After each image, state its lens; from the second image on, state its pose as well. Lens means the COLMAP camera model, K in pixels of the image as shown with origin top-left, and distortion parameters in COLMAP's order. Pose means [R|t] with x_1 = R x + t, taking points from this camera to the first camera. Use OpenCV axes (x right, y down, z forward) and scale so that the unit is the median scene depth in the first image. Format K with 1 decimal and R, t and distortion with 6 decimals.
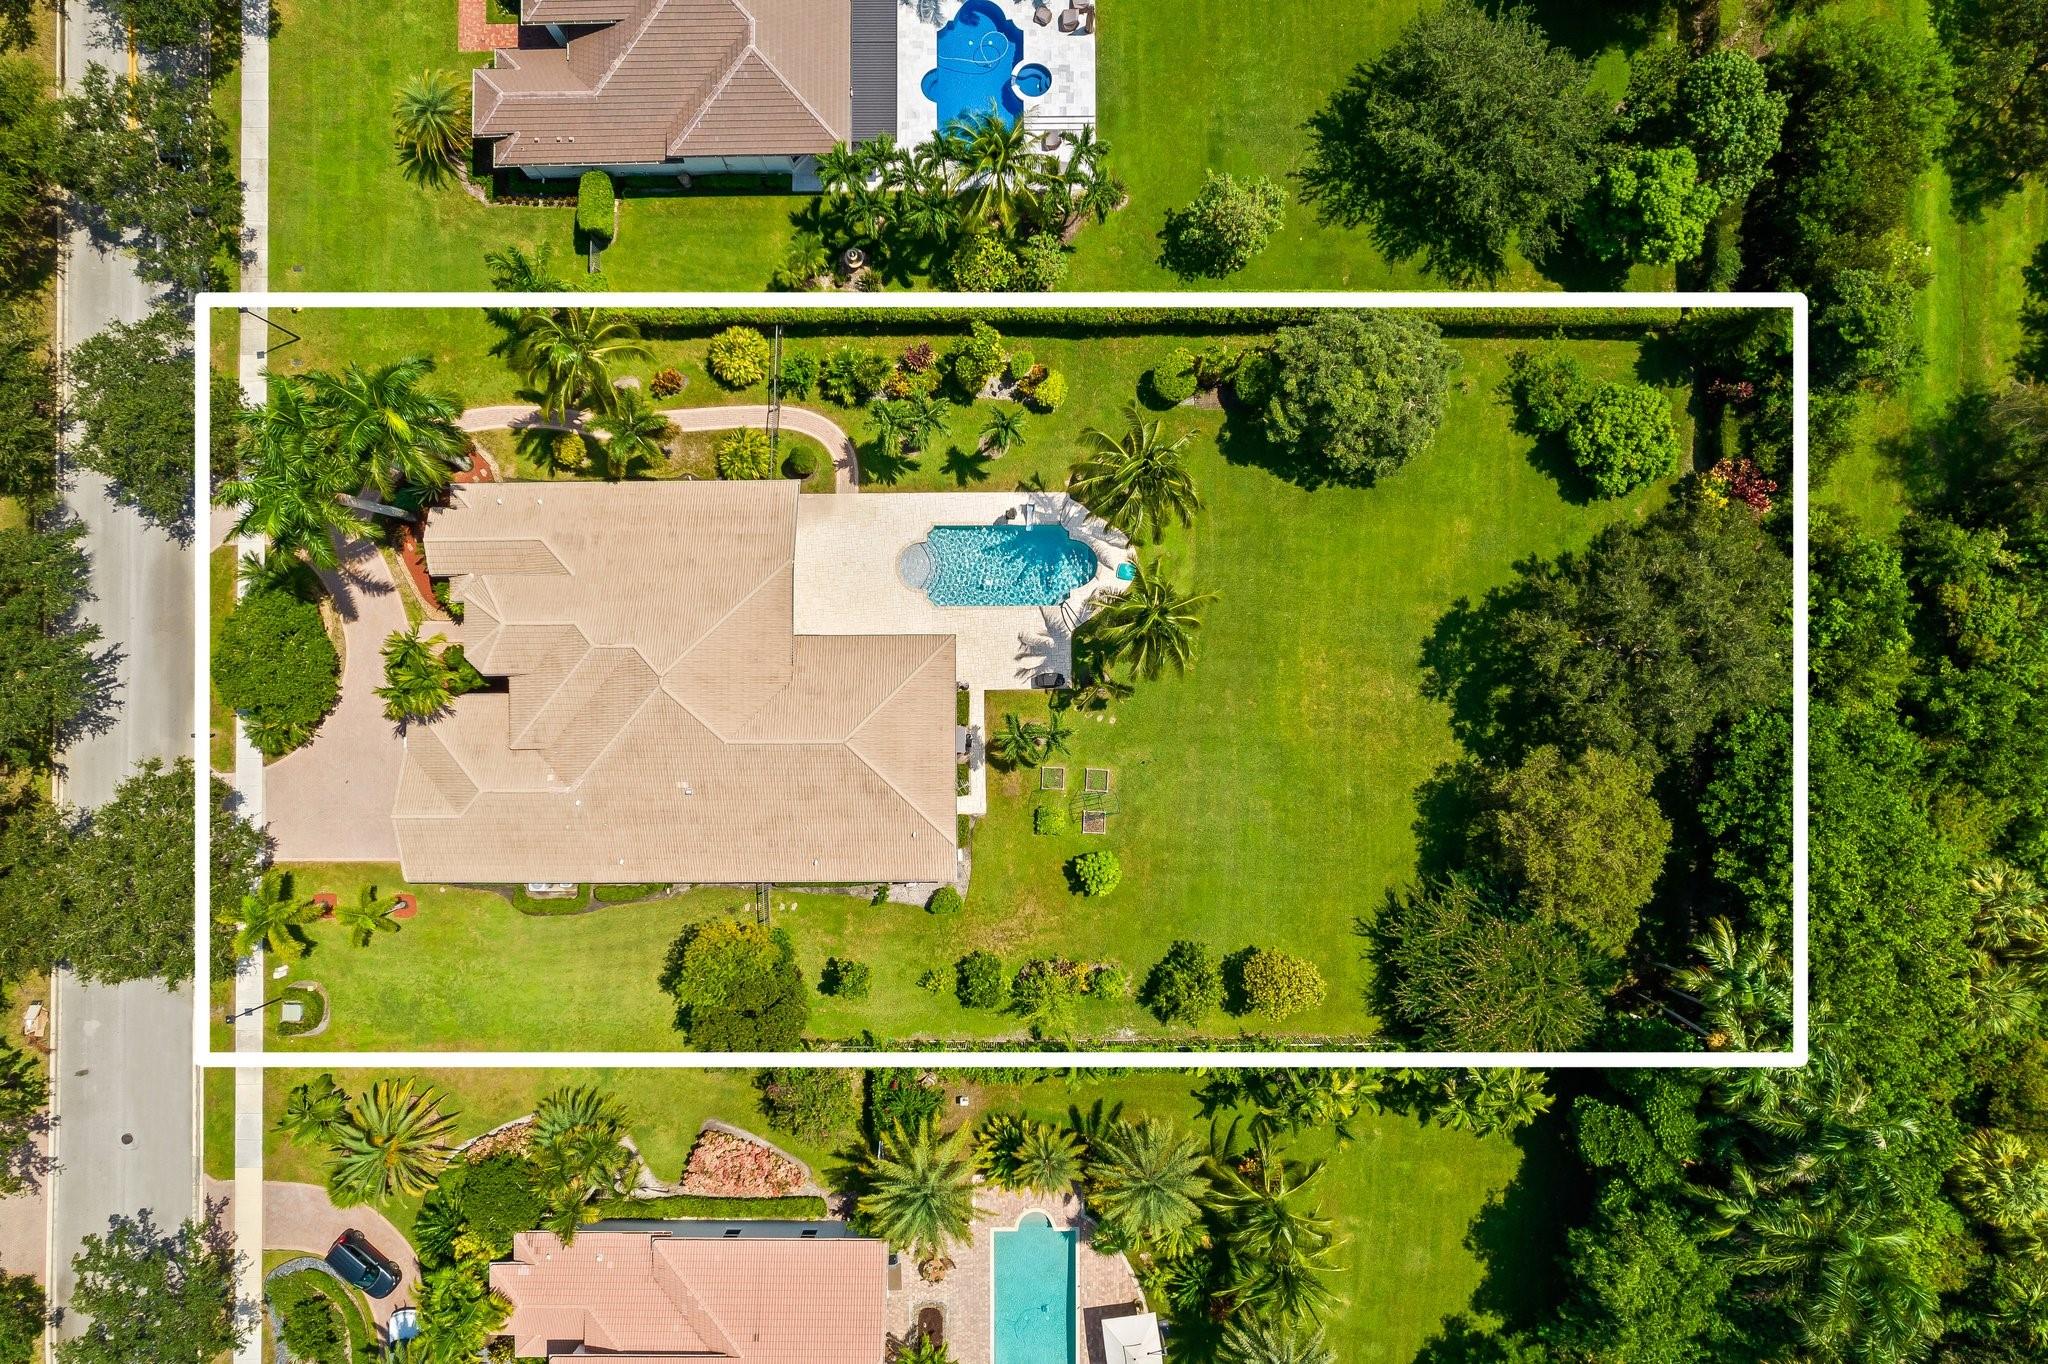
lens RADIAL K [[1288.7, 0, 1028.2], [0, 1288.7, 675.1], [0, 0, 1]] dist [-0.075503, 0.060331]
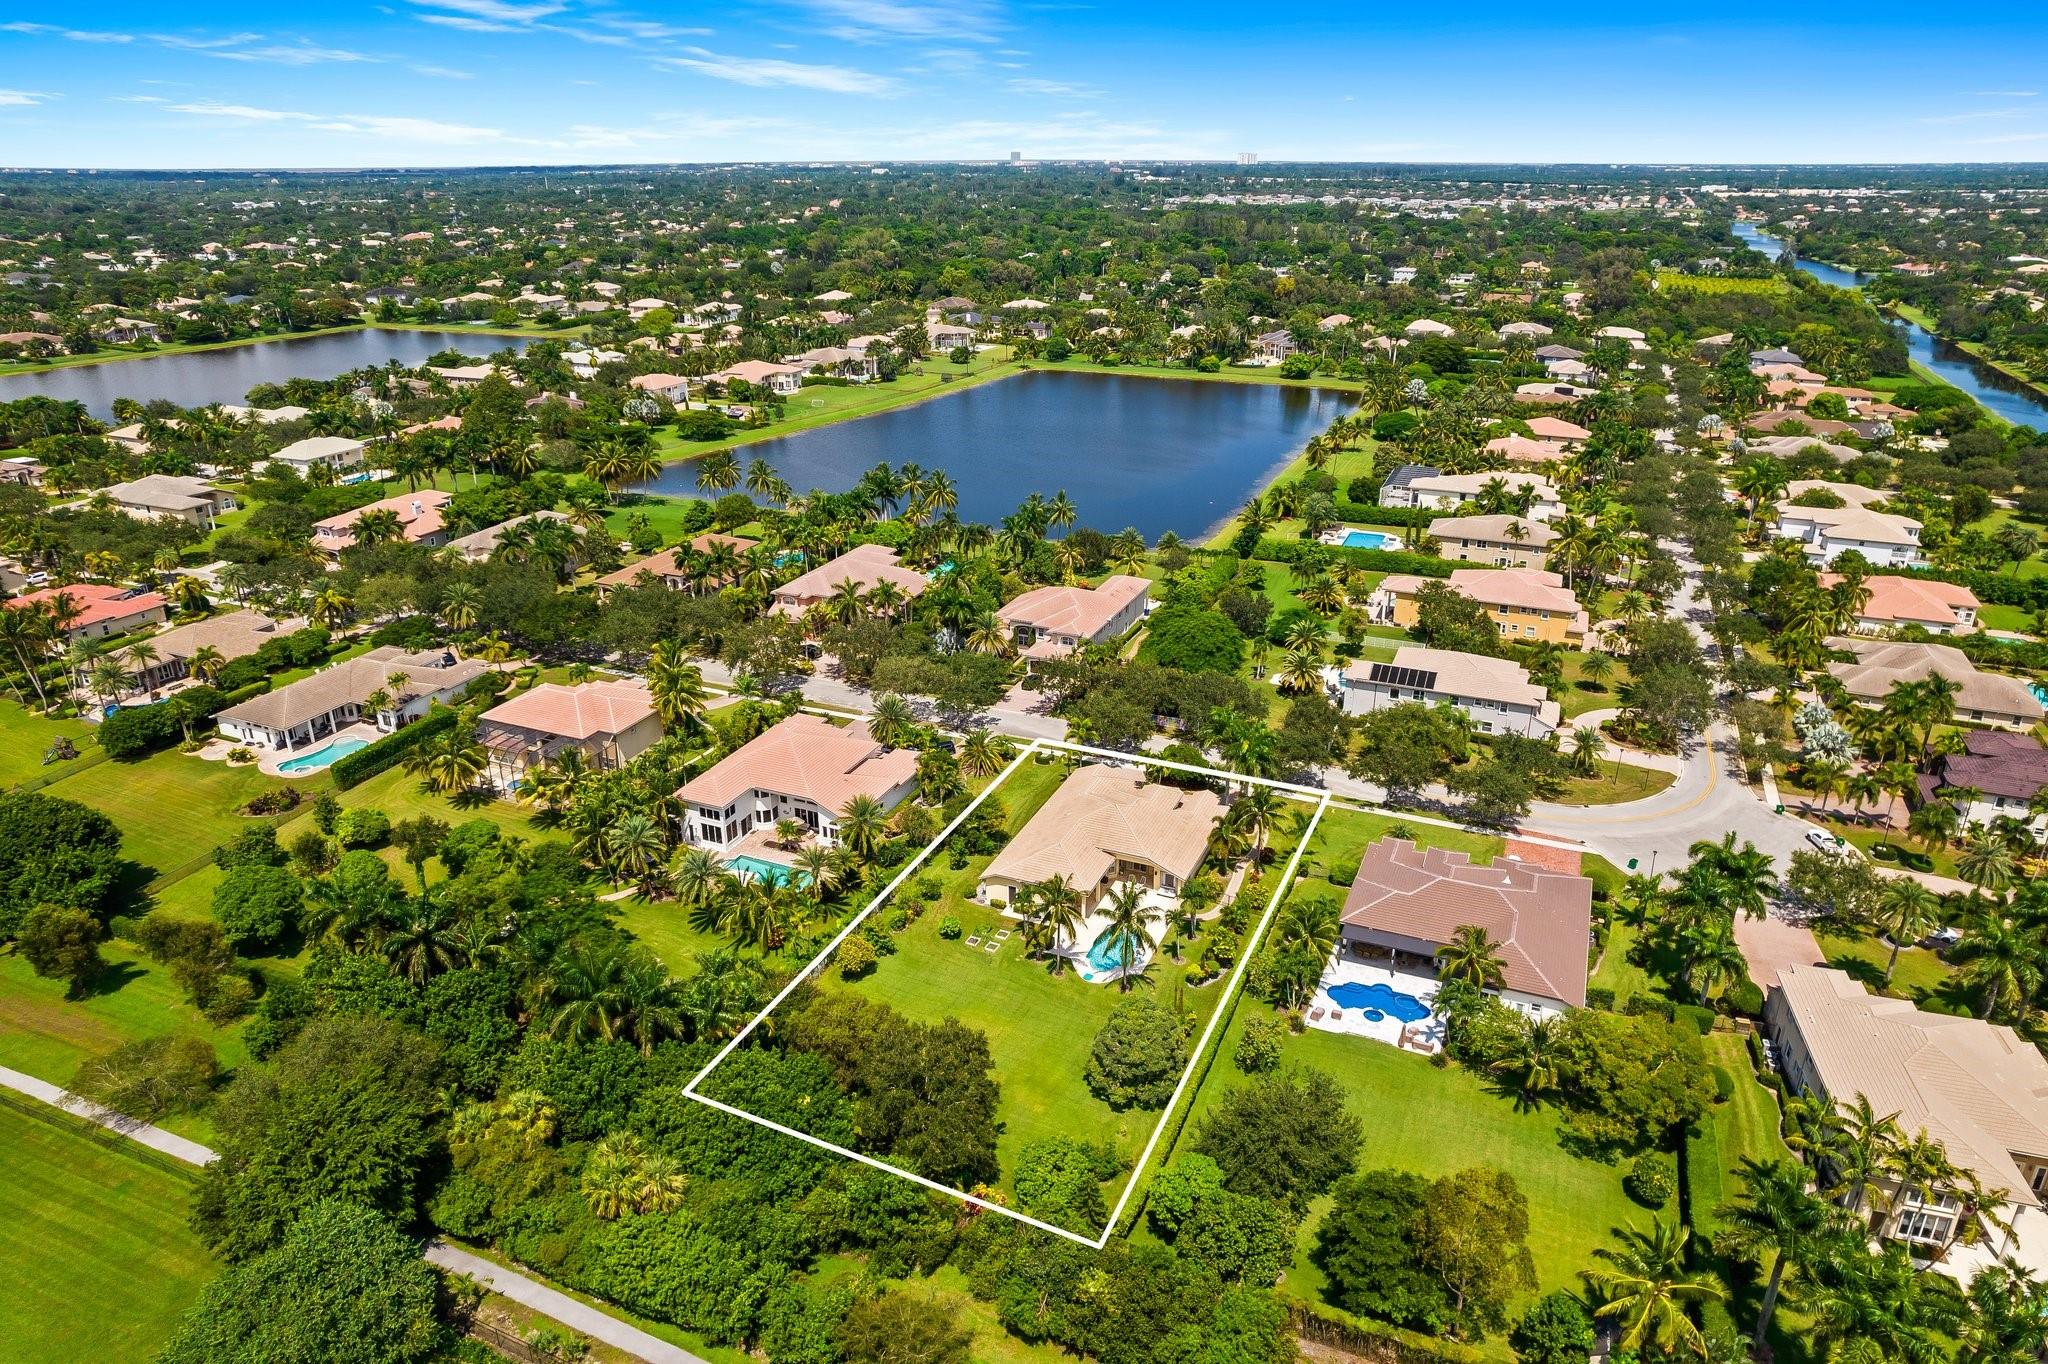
lens RADIAL K [[1288.7, 0, 1028.2], [0, 1288.7, 675.1], [0, 0, 1]] dist [-0.075503, 0.060331]
pose [[-0.403565, 0.331787, -0.852674, 1.530520], [-0.914860, -0.133186, 0.381173, -0.644318], [0.012904, 0.933905, 0.357288, -0.056509]]
